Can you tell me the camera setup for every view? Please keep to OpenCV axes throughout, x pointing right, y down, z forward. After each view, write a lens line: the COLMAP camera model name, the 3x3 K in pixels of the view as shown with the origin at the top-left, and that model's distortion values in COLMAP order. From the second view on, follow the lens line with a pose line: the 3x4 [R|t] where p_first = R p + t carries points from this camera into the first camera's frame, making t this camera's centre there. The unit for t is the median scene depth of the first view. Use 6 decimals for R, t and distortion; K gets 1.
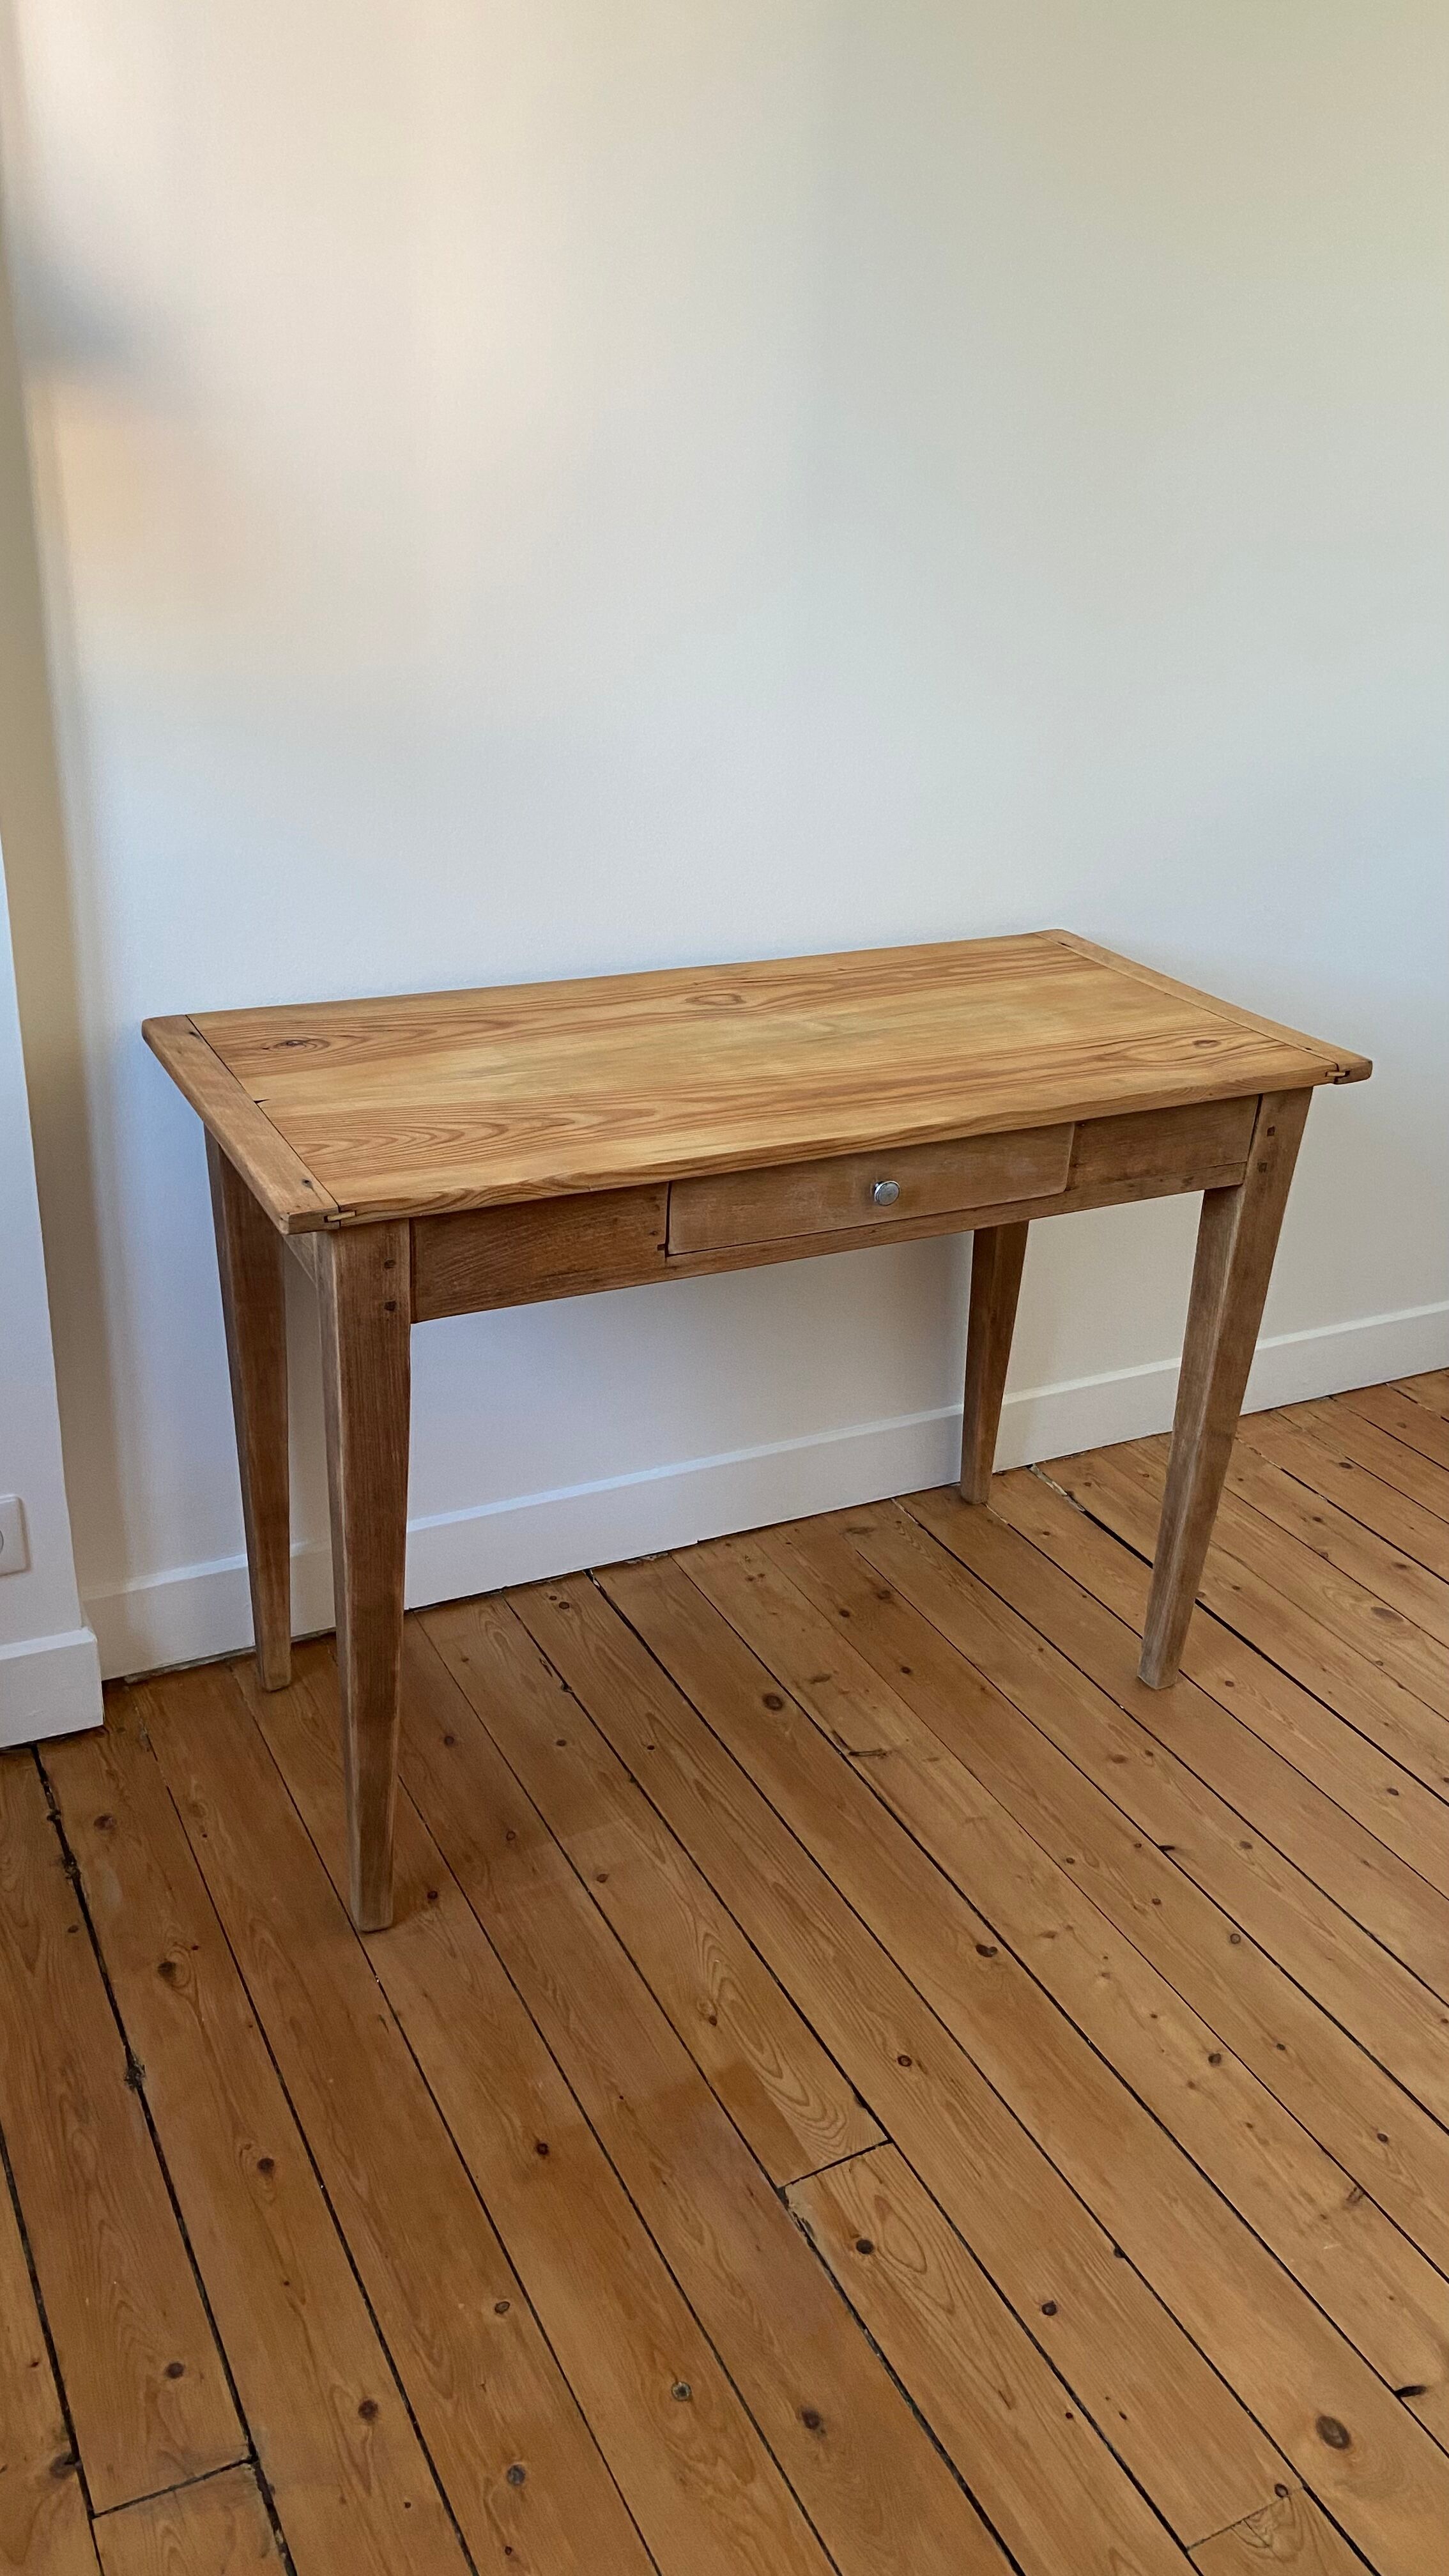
lens RADIAL K [[1943.8, 0, 708.6], [0, 1943.8, 1277.2], [0, 0, 1]] dist [0.128096, -0.170270]
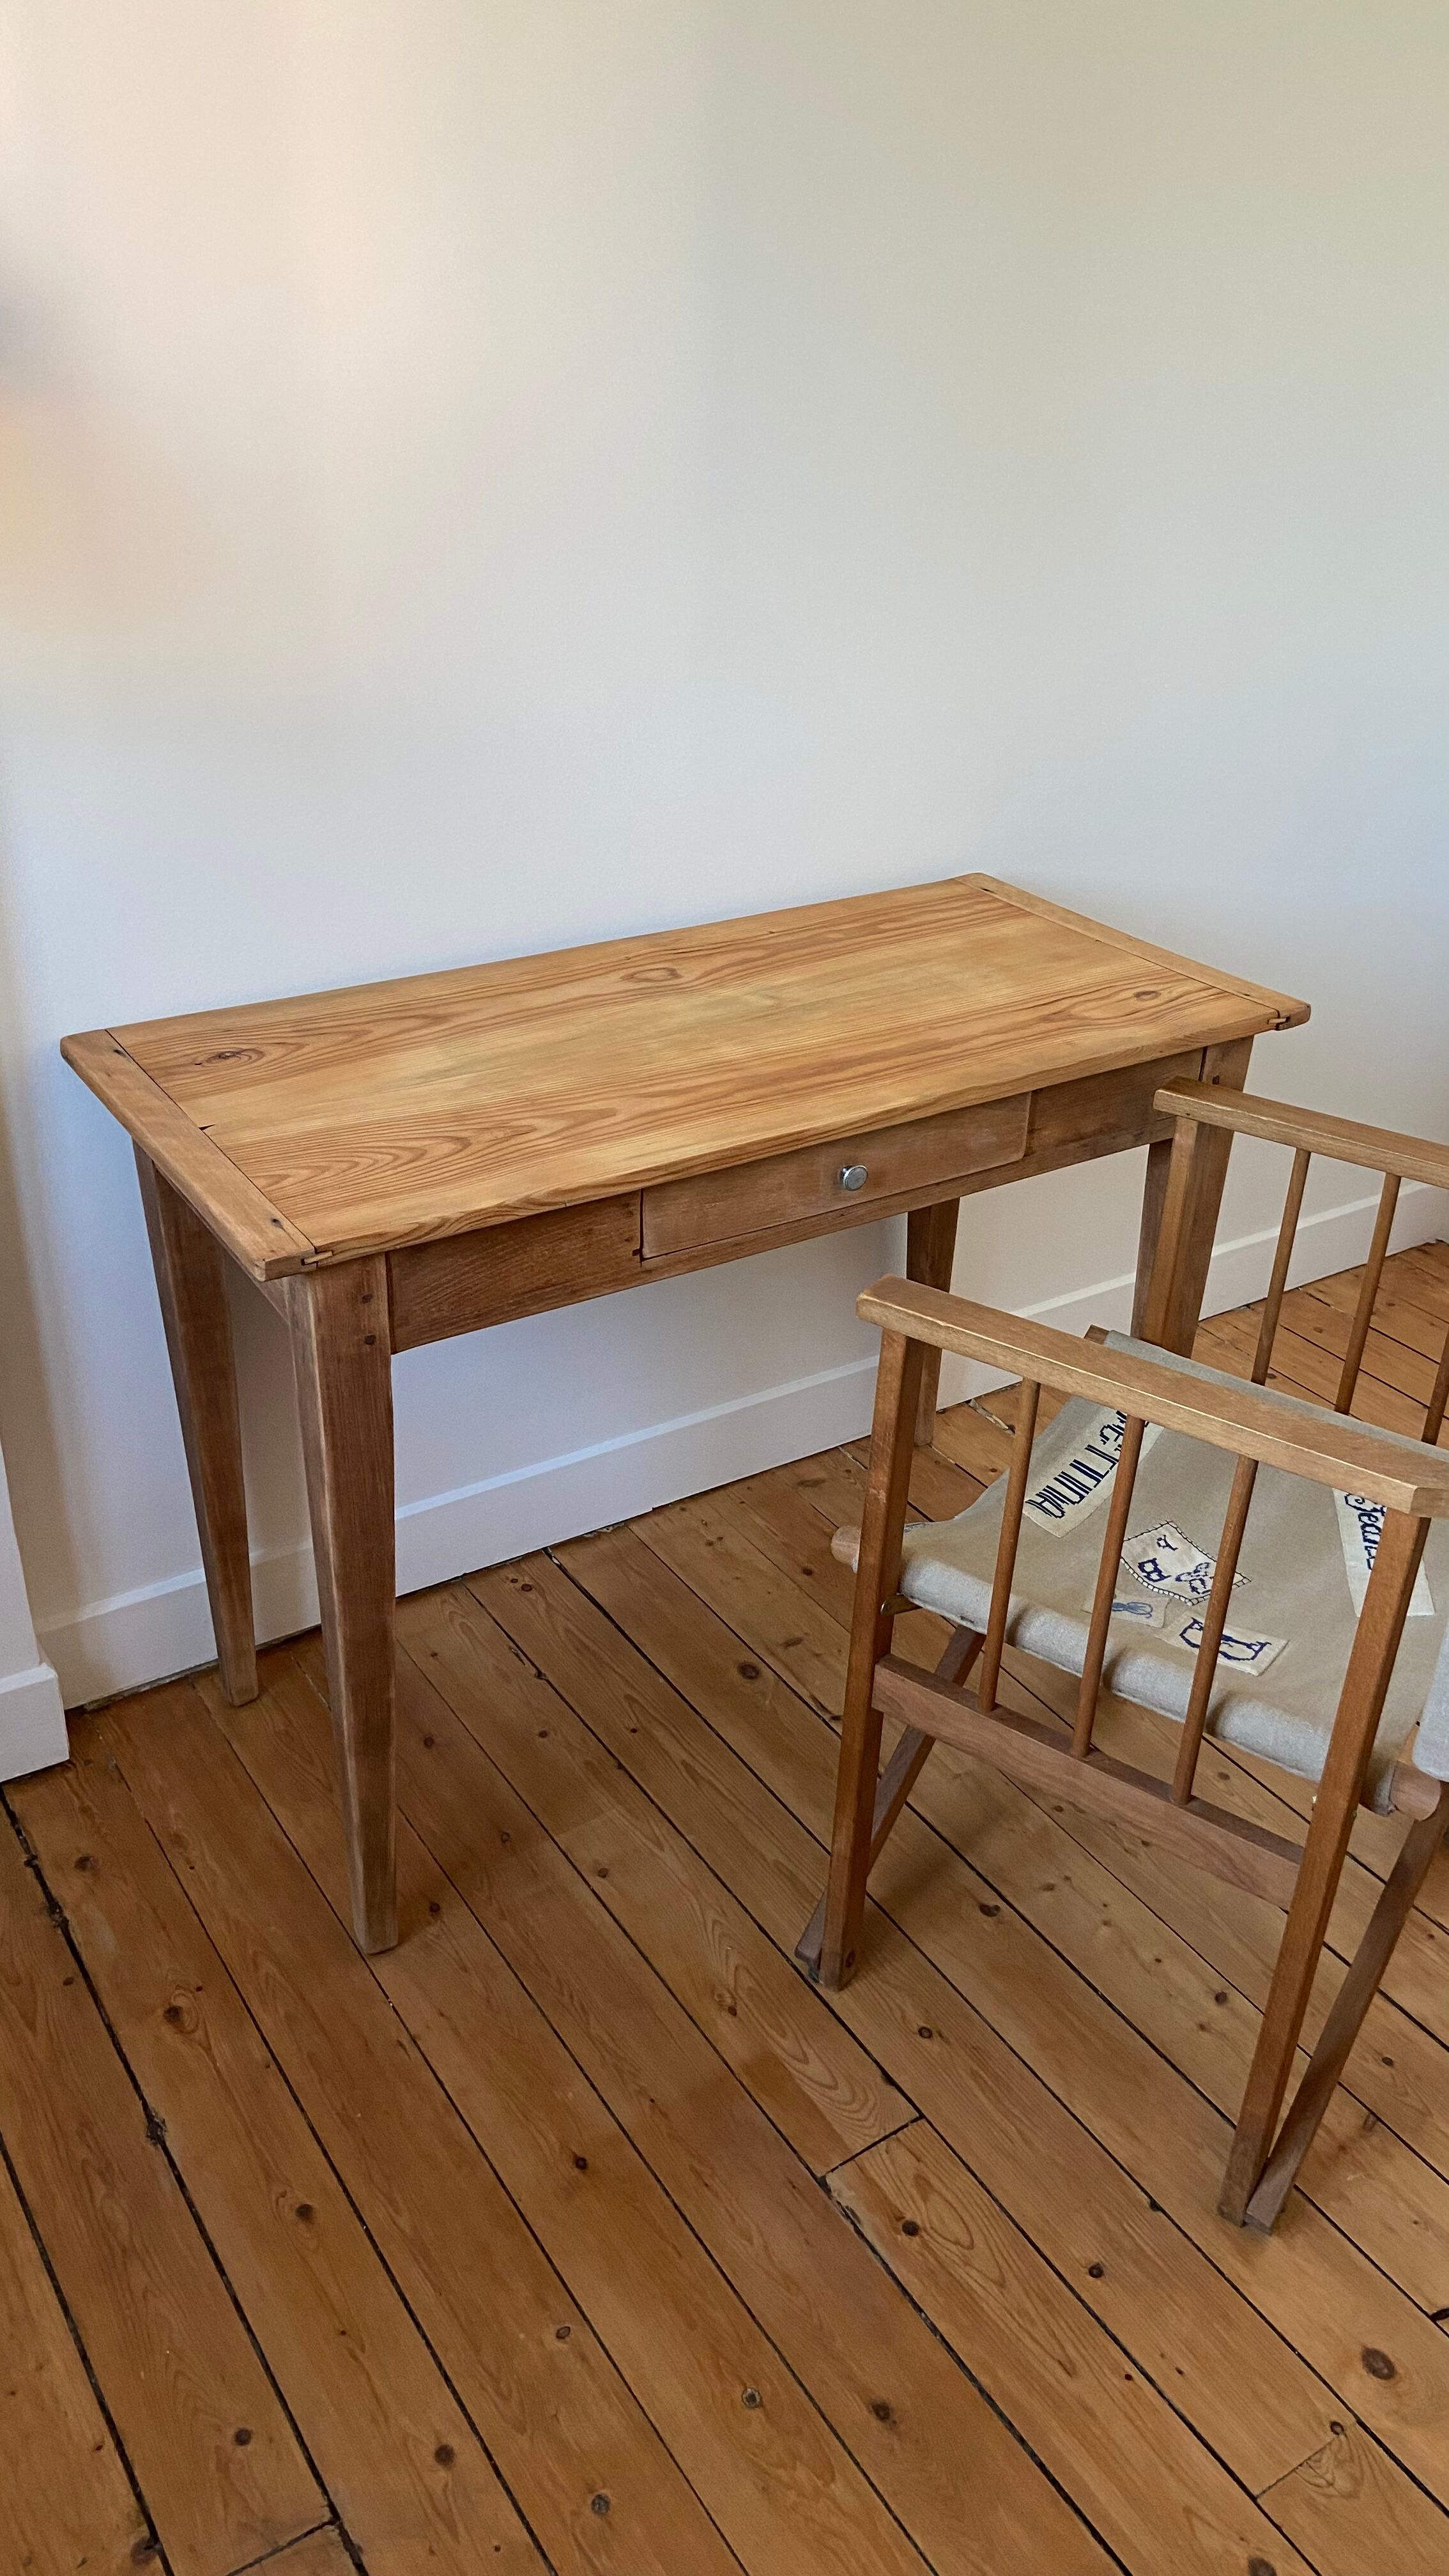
lens RADIAL K [[1943.8, 0, 725.2], [0, 1943.8, 1260.8], [0, 0, 1]] dist [0.128096, -0.170270]
pose [[0.994280, -0.069298, 0.081266, -0.053663], [0.064991, 0.996396, 0.054509, -0.055548], [-0.084751, -0.048915, 0.995201, 0.018023]]
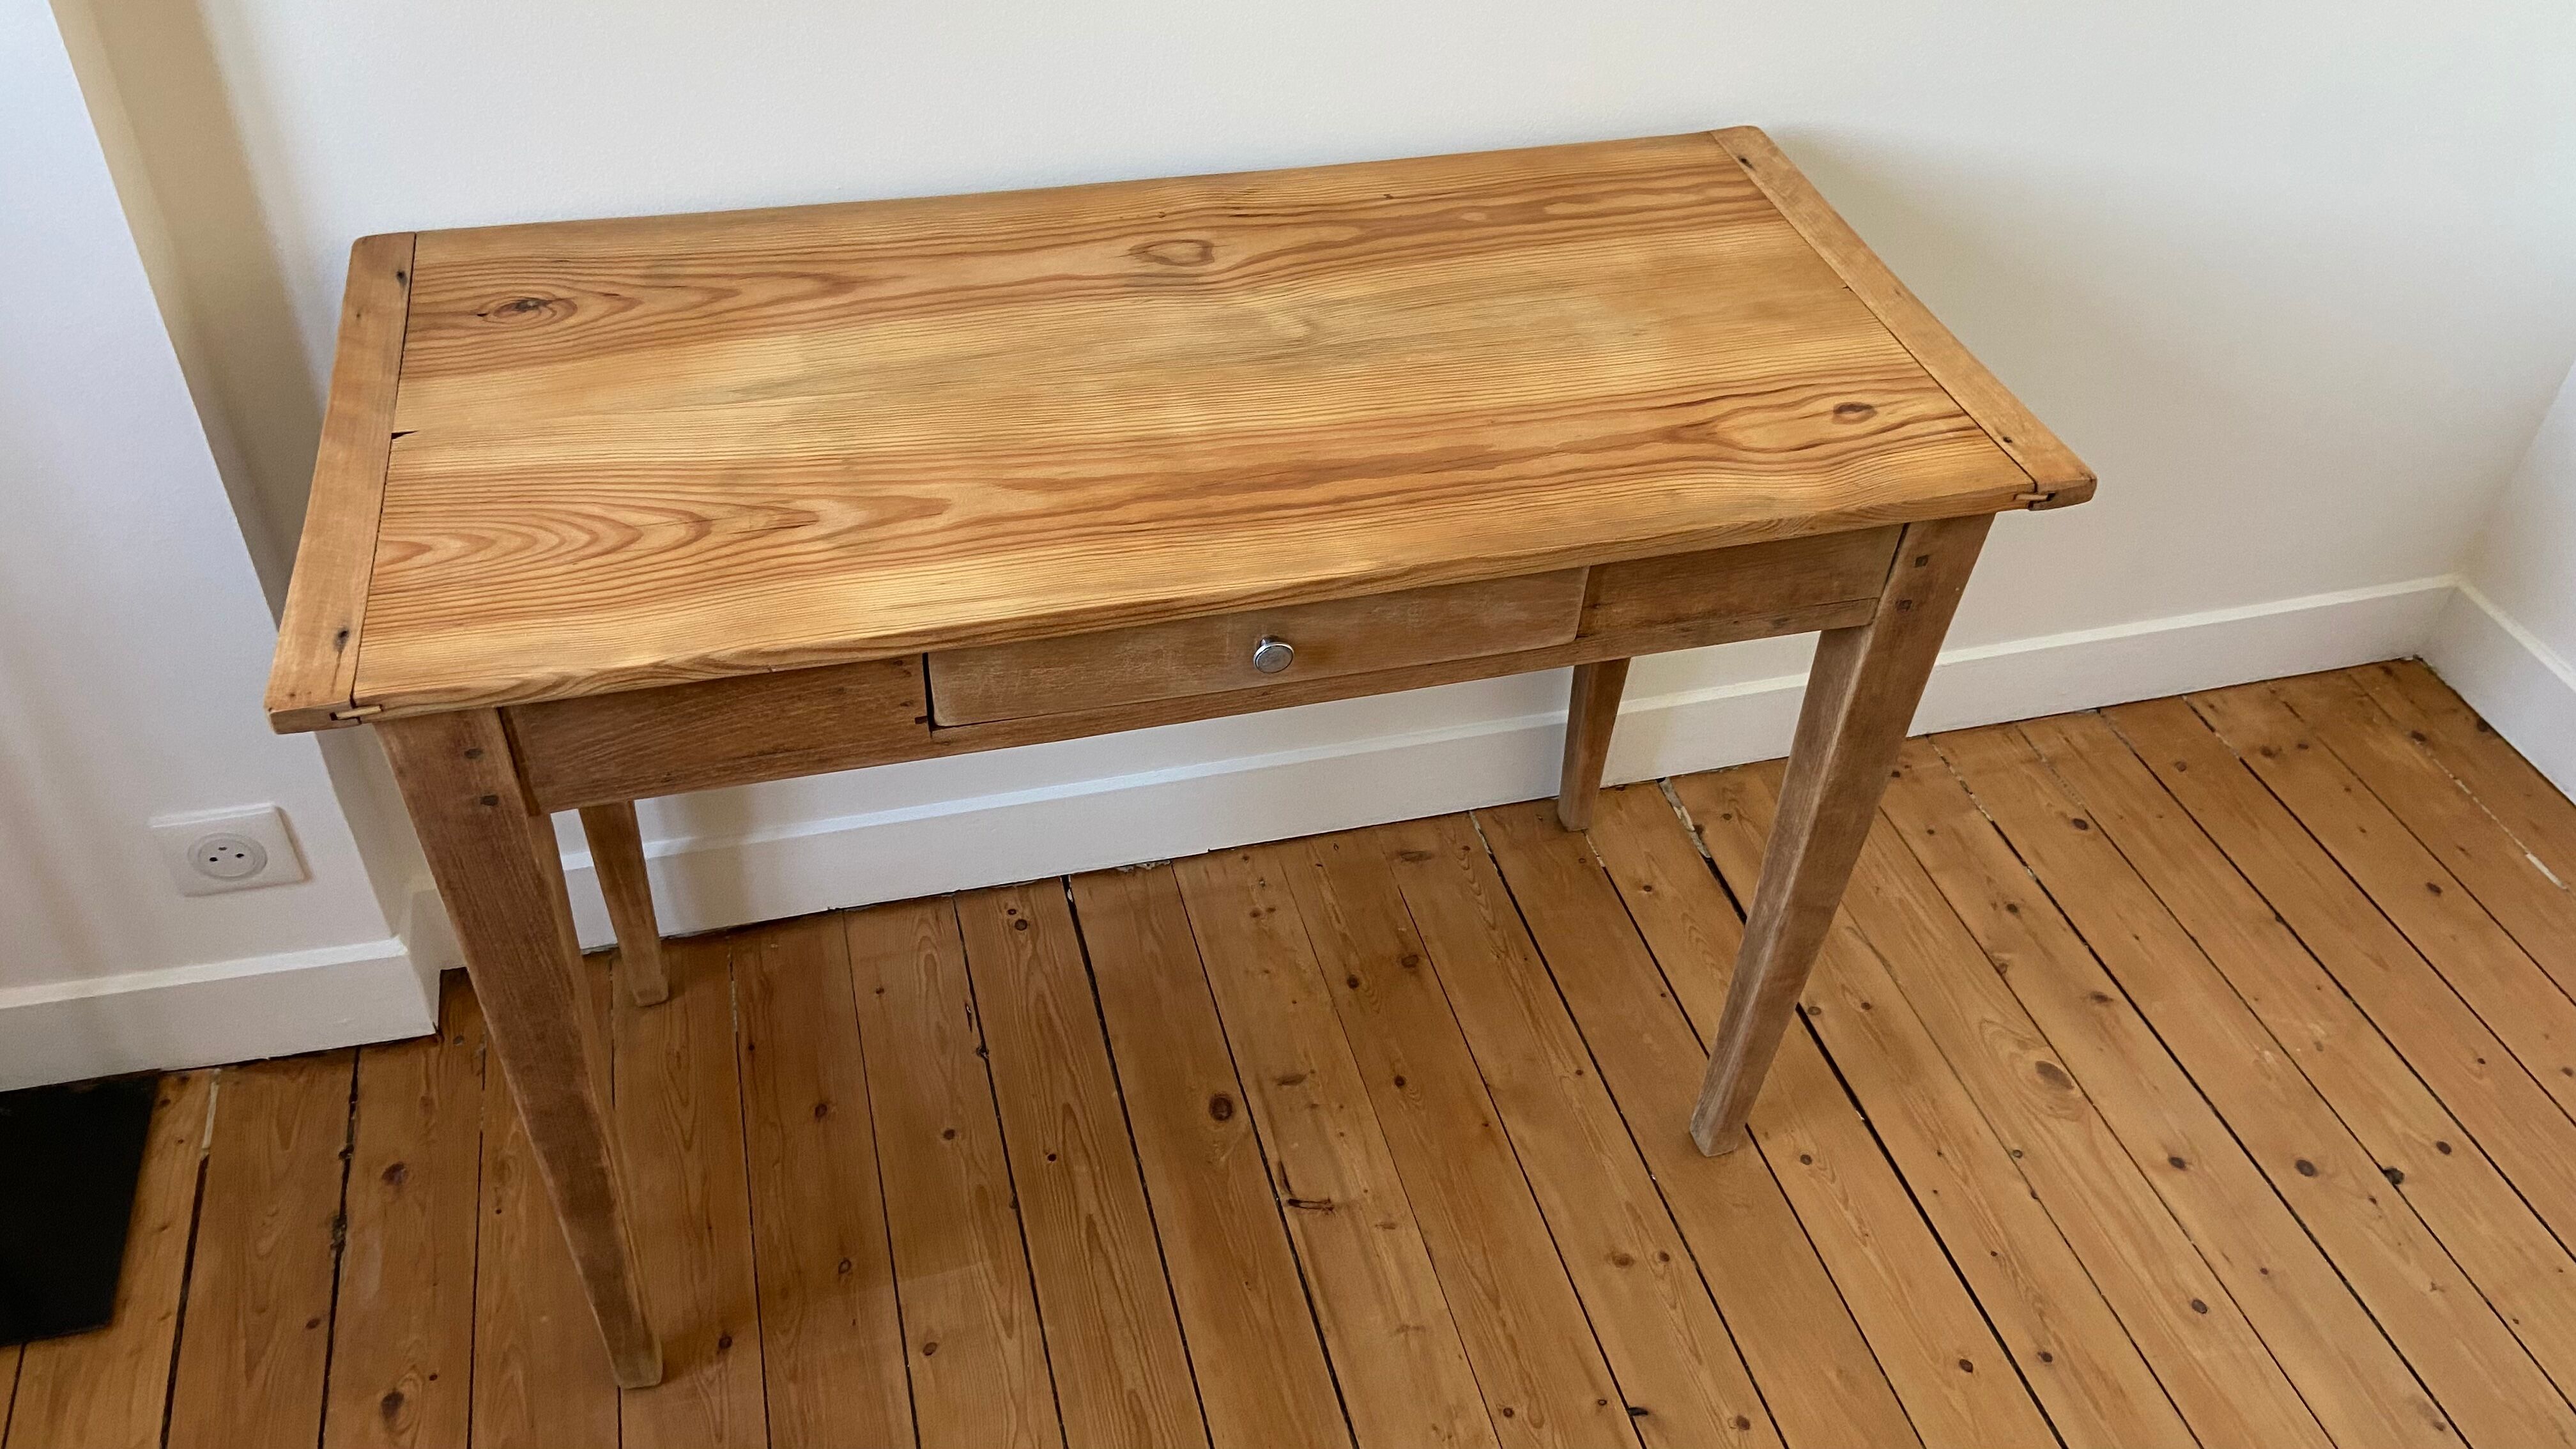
lens RADIAL K [[1943.8, 0, 1296.7], [0, 1943.8, 720.0], [0, 0, 1]] dist [0.128096, -0.170270]
pose [[0.980057, 0.133155, -0.147504, 0.190881], [-0.086194, 0.953680, 0.288211, -0.206955], [0.179048, -0.269750, 0.946138, 0.321125]]
